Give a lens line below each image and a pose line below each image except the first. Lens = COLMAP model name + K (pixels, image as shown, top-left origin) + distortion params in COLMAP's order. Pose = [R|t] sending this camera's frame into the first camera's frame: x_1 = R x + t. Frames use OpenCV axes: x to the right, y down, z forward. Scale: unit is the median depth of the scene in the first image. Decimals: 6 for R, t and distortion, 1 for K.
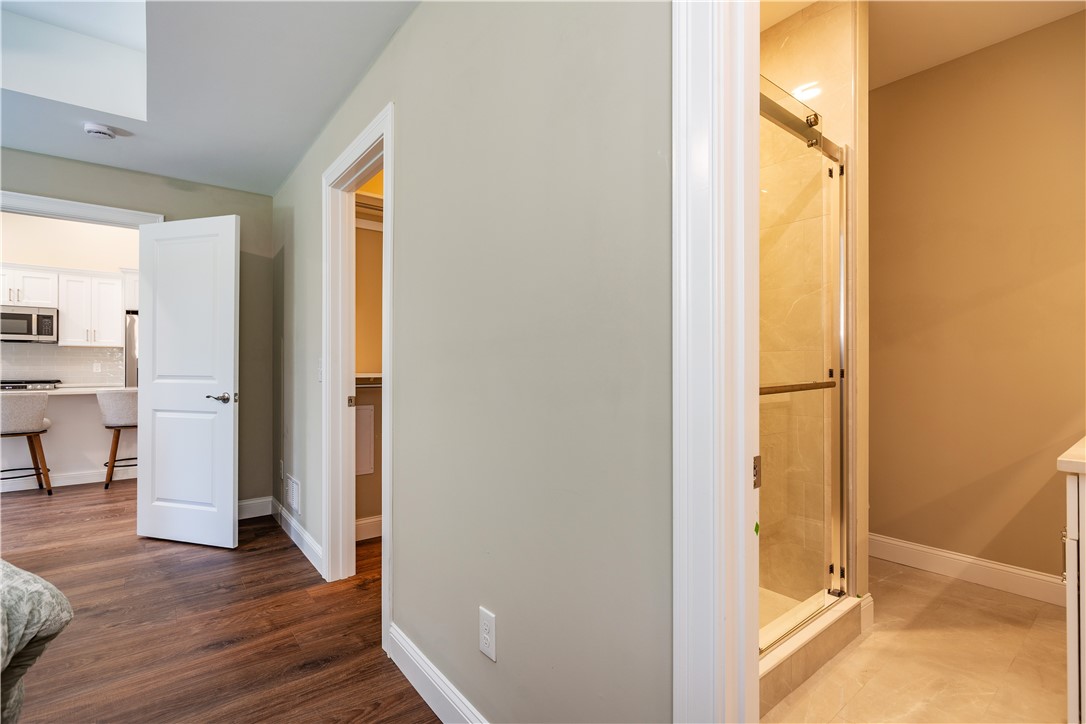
lens RADIAL K [[498.8, 0, 547.2], [0, 498.8, 361.0], [0, 0, 1]] dist [-0.004459, 0.001092]
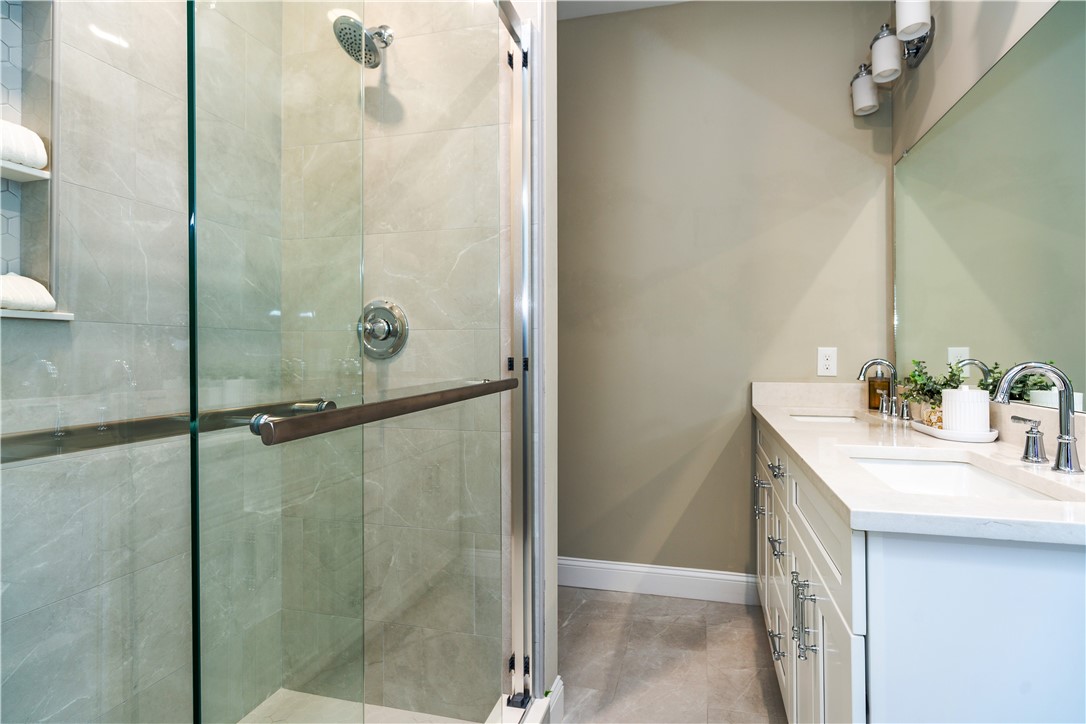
lens RADIAL K [[498.8, 0, 543.5], [0, 498.8, 356.6], [0, 0, 1]] dist [-0.004459, 0.001092]
pose [[0.833104, -0.005225, 0.553092, 0.243048], [-0.000141, 0.999953, 0.009659, 0.008501], [-0.553117, -0.008125, 0.833064, 0.430376]]
